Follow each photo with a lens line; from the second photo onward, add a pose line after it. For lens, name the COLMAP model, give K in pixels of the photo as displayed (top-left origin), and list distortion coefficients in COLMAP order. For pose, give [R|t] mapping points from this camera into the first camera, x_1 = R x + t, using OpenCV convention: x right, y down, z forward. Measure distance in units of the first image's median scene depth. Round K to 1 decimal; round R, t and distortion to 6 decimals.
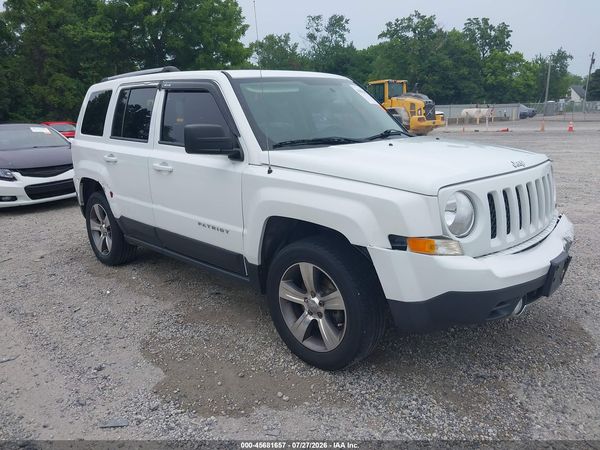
lens RADIAL K [[484.1, 0, 297.0], [0, 484.1, 227.4], [0, 0, 1]] dist [0.003919, 0.006529]
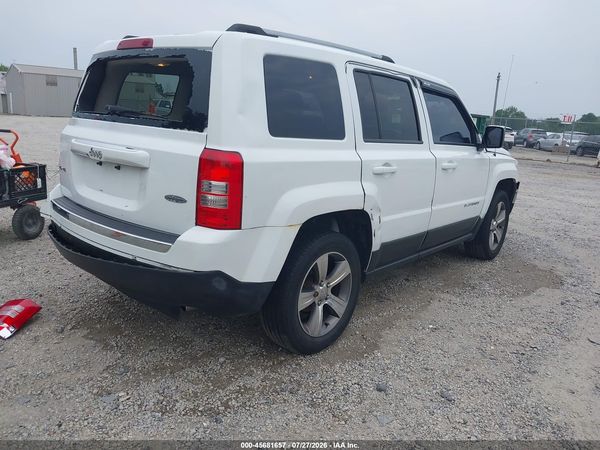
lens RADIAL K [[484.1, 0, 297.0], [0, 484.1, 227.4], [0, 0, 1]] dist [0.003919, 0.006529]
pose [[-0.090671, -0.206365, 0.974265, -1.100760], [0.180986, 0.958589, 0.219889, -0.242567], [-0.979297, 0.196266, -0.049567, 1.190125]]
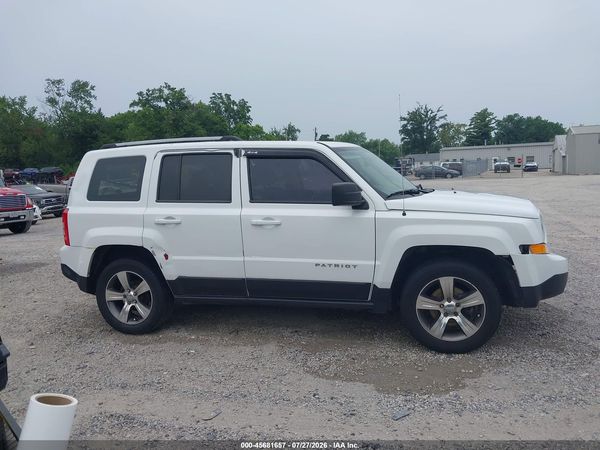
lens RADIAL K [[491.1, 0, 303.7], [0, 491.1, 221.1], [0, 0, 1]] dist [0.061544, -0.108694]
pose [[0.873663, -0.062877, 0.482452, -0.641333], [0.133472, 0.984545, -0.113388, 0.014456], [-0.467866, 0.163457, 0.868552, -0.039425]]
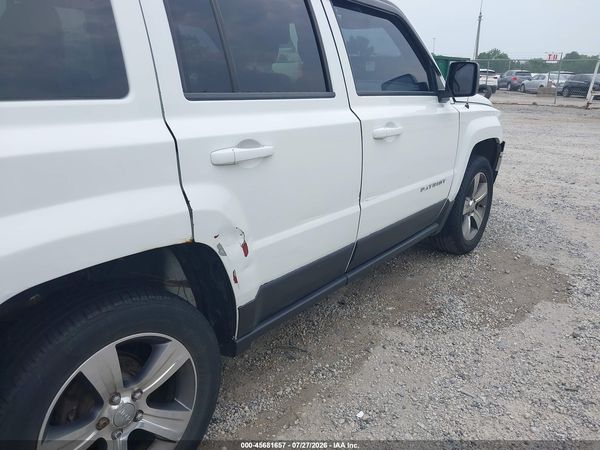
lens RADIAL K [[484.1, 0, 297.0], [0, 484.1, 227.4], [0, 0, 1]] dist [0.003919, 0.006529]
pose [[-0.128514, -0.282911, 0.950498, -0.762798], [0.233320, 0.922916, 0.306248, -0.194538], [-0.963870, 0.261127, -0.052598, 1.004207]]
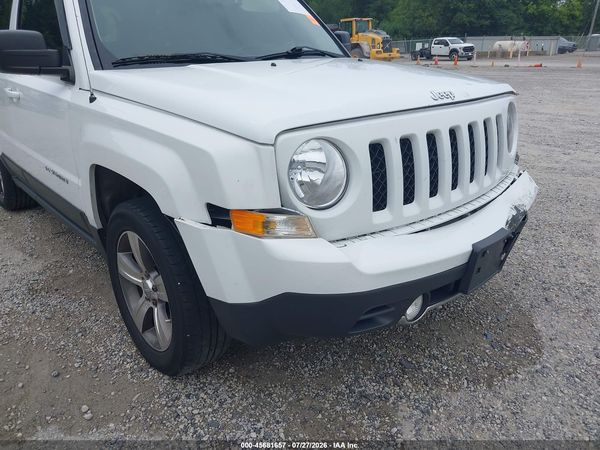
lens RADIAL K [[483.9, 0, 289.2], [0, 483.9, 240.1], [0, 0, 1]] dist [0.002368, -0.002702]
pose [[0.998109, 0.037601, -0.048629, 0.181039], [-0.029647, 0.987464, 0.155038, -0.021056], [0.053849, -0.153303, 0.986711, 0.192382]]
